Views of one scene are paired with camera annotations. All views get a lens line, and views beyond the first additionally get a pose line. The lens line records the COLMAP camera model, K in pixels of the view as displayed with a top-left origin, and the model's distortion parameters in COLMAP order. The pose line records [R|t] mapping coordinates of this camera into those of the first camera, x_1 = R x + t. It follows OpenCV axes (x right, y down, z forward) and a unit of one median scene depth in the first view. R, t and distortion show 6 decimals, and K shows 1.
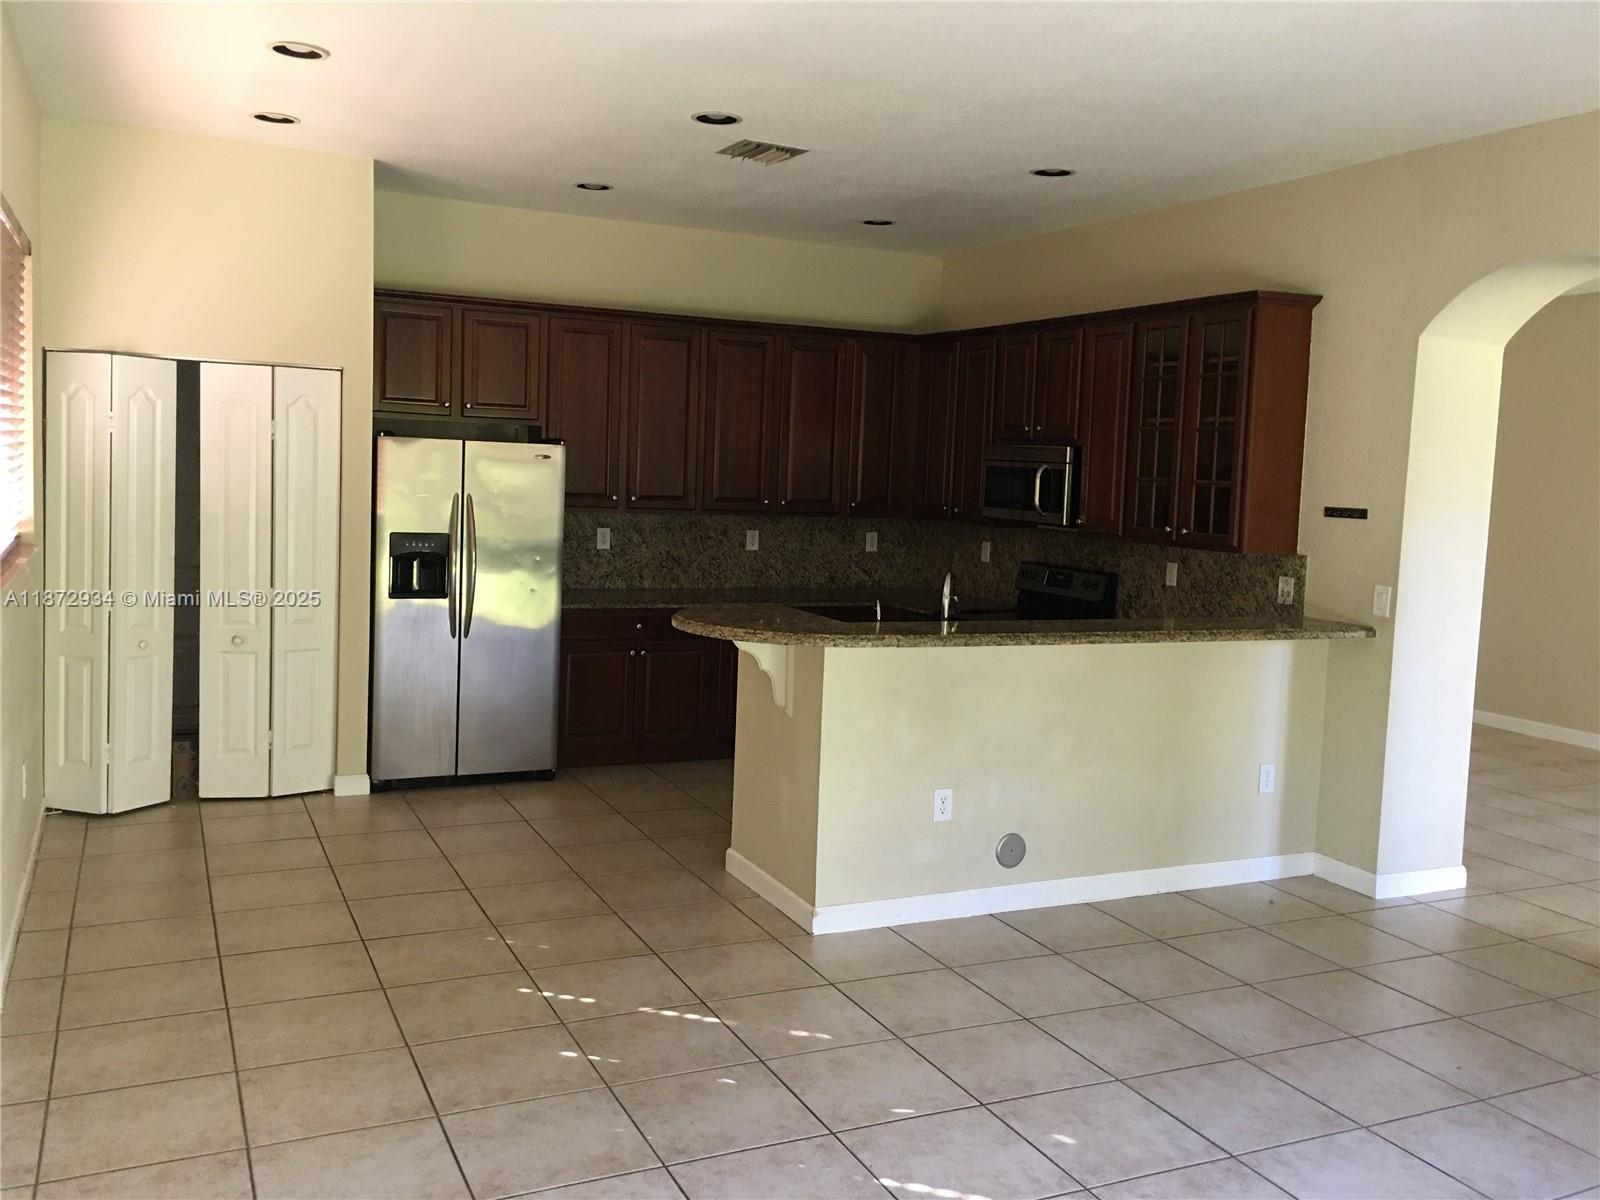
lens RADIAL K [[1362.5, 0, 800.0], [0, 1362.5, 600.0], [0, 0, 1]] dist [0.101364, -0.126347]
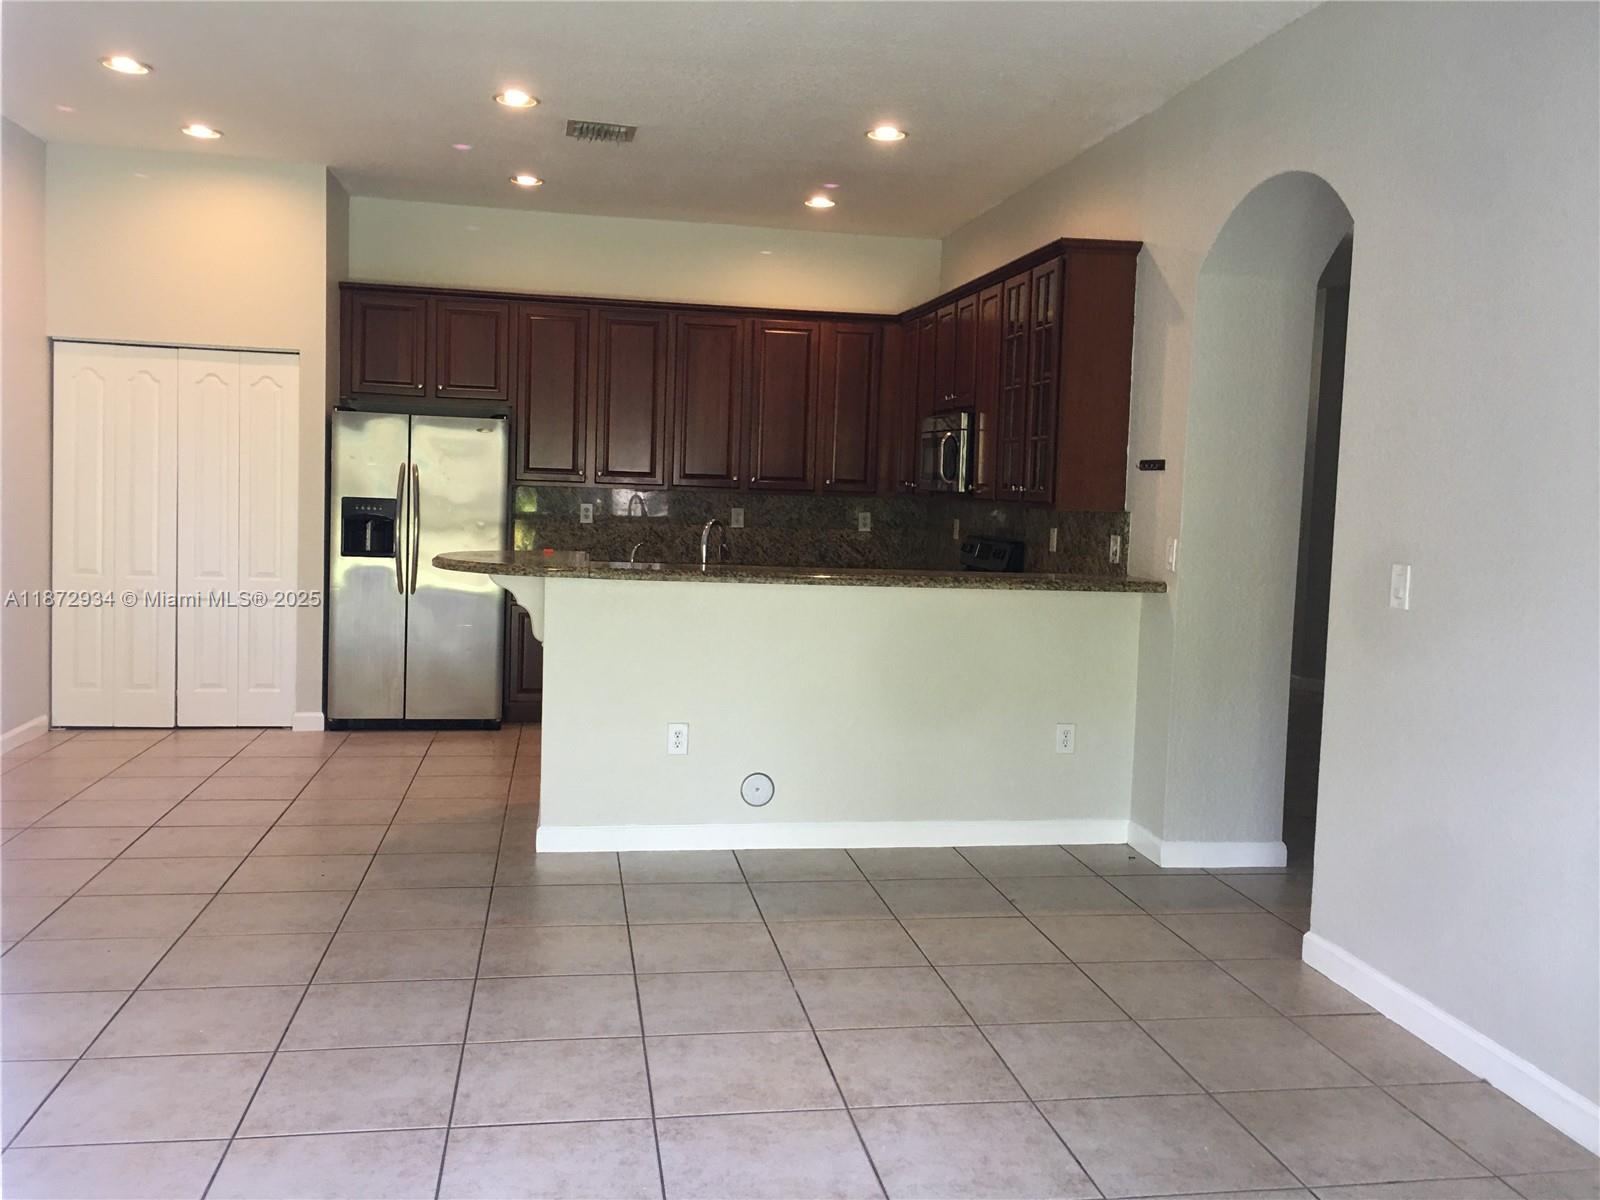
lens RADIAL K [[1362.5, 0, 800.0], [0, 1362.5, 600.0], [0, 0, 1]] dist [0.101364, -0.126347]
pose [[0.963860, 0.017522, -0.265831, 0.358212], [-0.023968, 0.999492, -0.021025, 0.048847], [0.265327, 0.026637, 0.963790, 0.016682]]
